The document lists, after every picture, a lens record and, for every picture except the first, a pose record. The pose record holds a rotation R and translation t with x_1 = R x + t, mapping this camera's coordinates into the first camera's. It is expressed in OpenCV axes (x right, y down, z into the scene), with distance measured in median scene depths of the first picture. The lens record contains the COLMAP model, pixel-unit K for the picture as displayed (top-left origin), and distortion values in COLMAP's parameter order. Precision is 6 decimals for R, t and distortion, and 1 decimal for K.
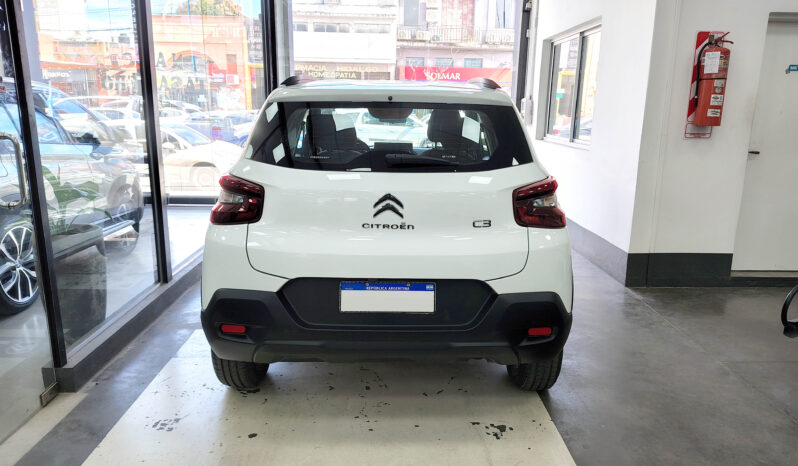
lens RADIAL K [[562.9, 0, 399.0], [0, 562.9, 233.0], [0, 0, 1]] dist [0.058053, -0.081228]
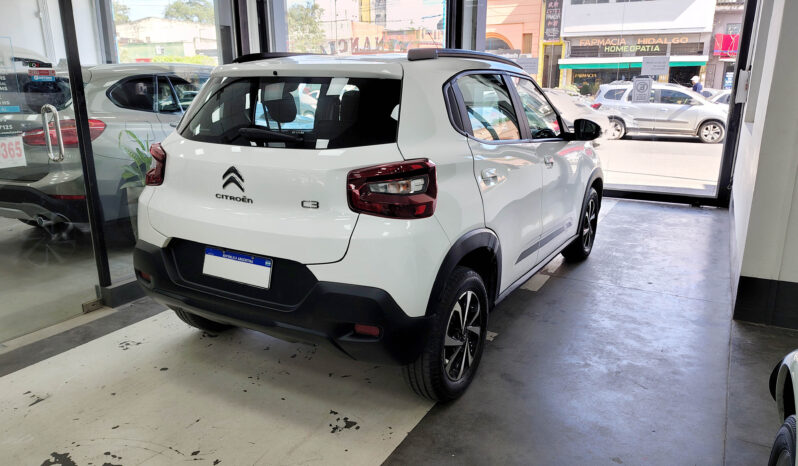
lens RADIAL K [[562.9, 0, 399.0], [0, 562.9, 233.0], [0, 0, 1]] dist [0.058053, -0.081228]
pose [[0.862072, 0.116511, -0.493212, 0.585640], [-0.099227, 0.993182, 0.061182, -0.032508], [0.496977, -0.003804, 0.867755, 0.193270]]
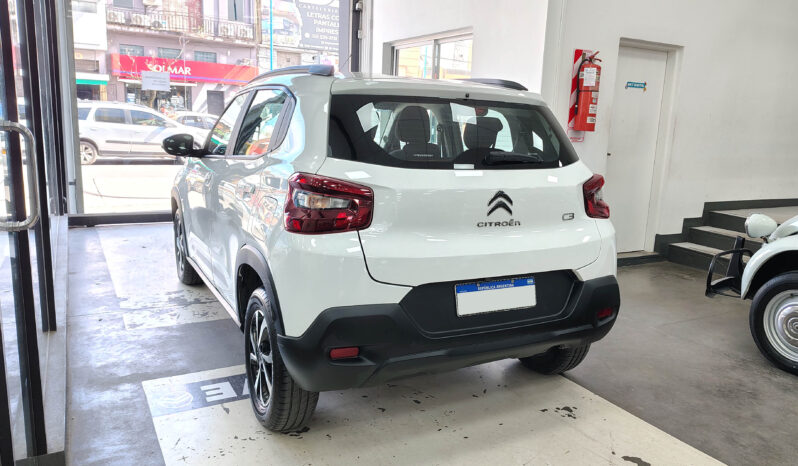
lens RADIAL K [[616.4, 0, 425.5], [0, 616.4, 232.5], [0, 0, 1]] dist [0.007066, -0.002935]
pose [[0.878744, -0.061877, 0.473265, -0.500842], [0.072580, 0.997353, -0.004365, -0.001001], [-0.471742, 0.038185, 0.880909, 0.079278]]
